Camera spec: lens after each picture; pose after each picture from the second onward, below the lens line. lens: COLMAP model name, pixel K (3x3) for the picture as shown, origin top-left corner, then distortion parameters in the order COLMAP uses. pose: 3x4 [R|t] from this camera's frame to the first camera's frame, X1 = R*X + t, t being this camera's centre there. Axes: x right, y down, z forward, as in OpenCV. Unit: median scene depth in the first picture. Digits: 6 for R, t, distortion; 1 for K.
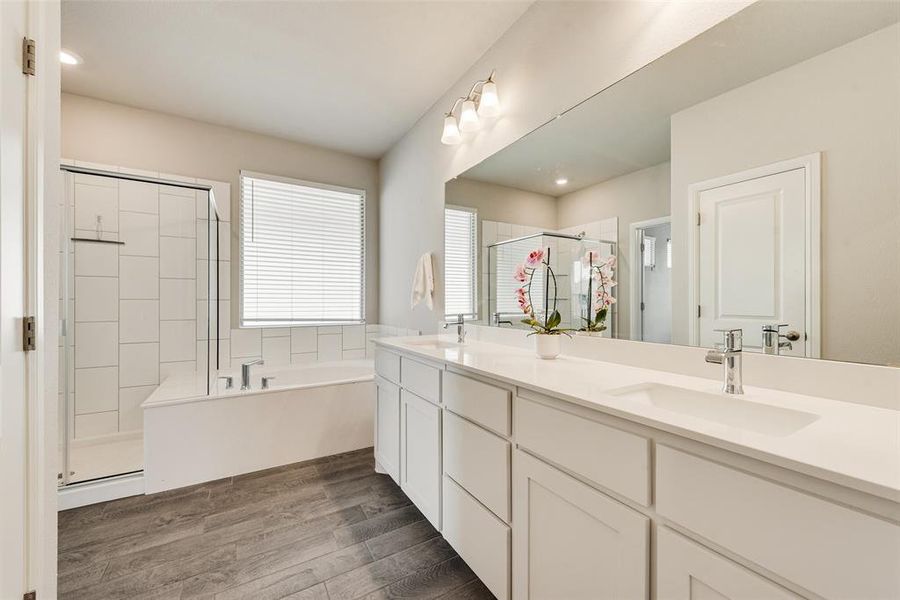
lens RADIAL K [[351.1, 0, 447.8], [0, 351.1, 302.8], [0, 0, 1]] dist [0.012412, -0.003468]
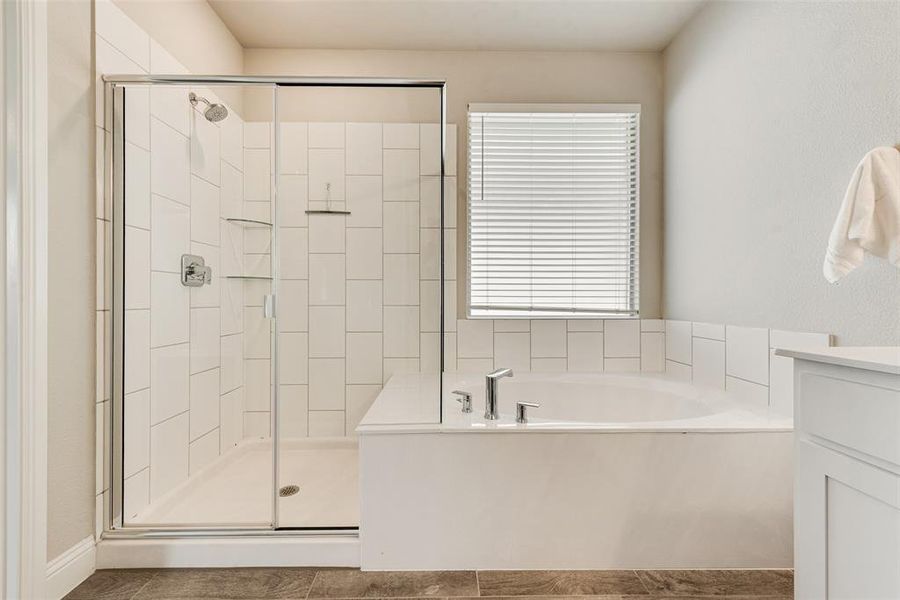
lens RADIAL K [[351.1, 0, 448.7], [0, 351.1, 301.4], [0, 0, 1]] dist [0.012412, -0.003468]
pose [[0.868972, 0.002302, -0.494855, -0.266434], [-0.001297, 0.999996, 0.002374, 0.035725], [0.494859, -0.001422, 0.868972, 0.349468]]
